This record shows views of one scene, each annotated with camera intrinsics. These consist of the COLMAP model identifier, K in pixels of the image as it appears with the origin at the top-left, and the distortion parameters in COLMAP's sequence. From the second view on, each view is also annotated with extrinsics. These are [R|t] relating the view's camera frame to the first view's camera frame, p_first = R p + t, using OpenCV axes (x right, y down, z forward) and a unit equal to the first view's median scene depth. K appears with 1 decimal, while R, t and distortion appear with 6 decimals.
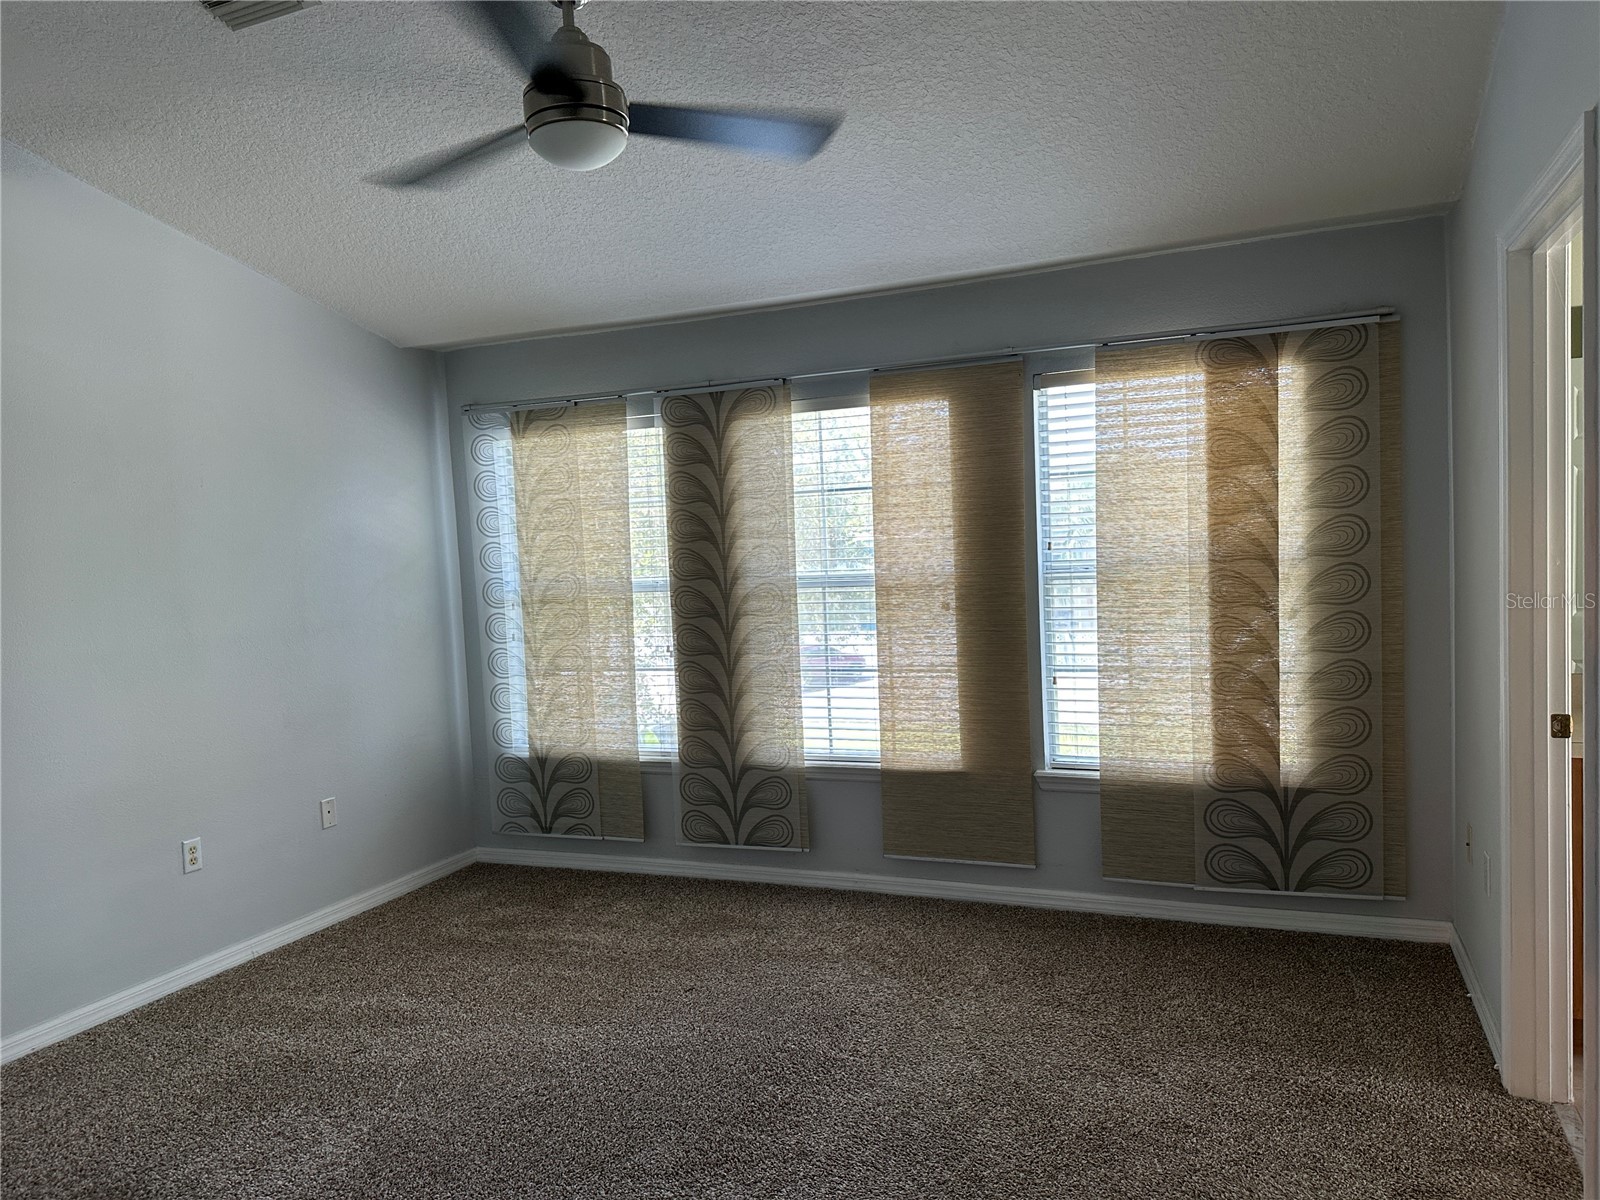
lens RADIAL K [[1116.9, 0, 800.0], [0, 1116.9, 600.0], [0, 0, 1]] dist [0.104579, -0.154574]
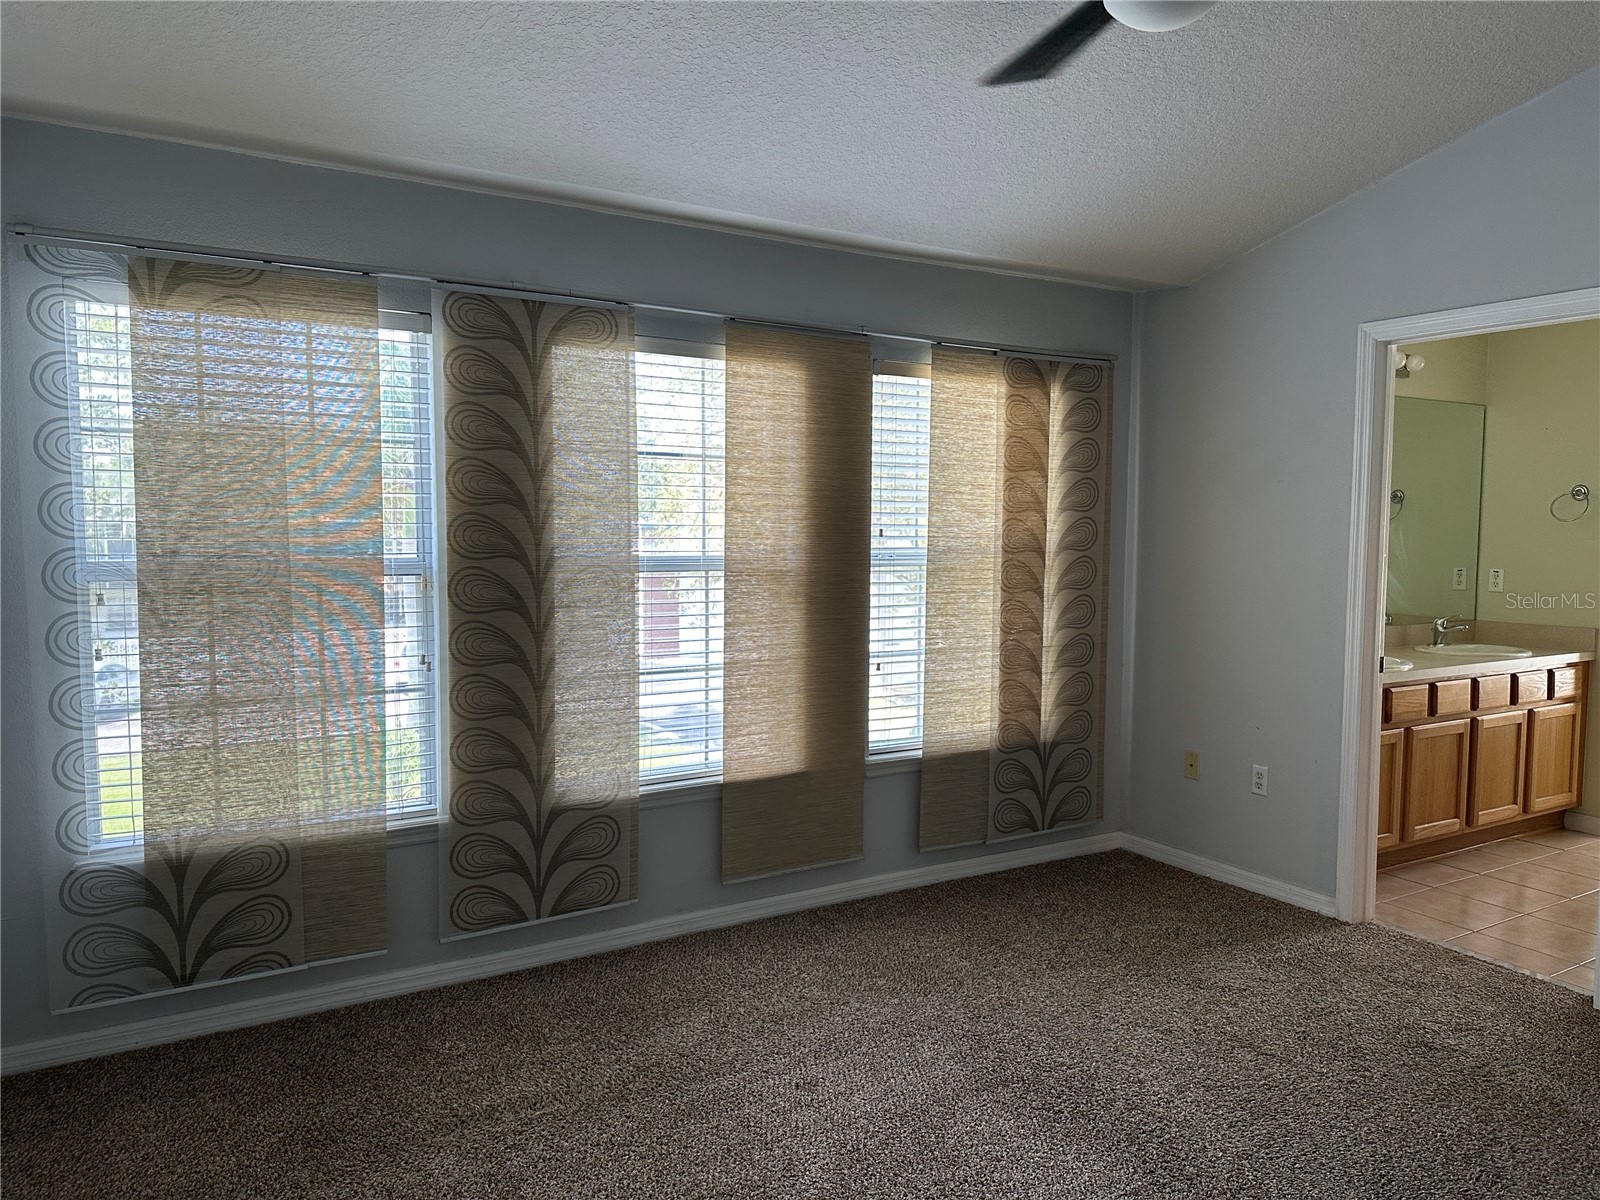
lens RADIAL K [[1116.9, 0, 800.0], [0, 1116.9, 600.0], [0, 0, 1]] dist [0.104579, -0.154574]
pose [[0.581700, -0.005223, 0.813386, -0.590324], [0.010954, 0.999939, -0.001413, 0.011766], [-0.813329, 0.009731, 0.581722, 0.446585]]
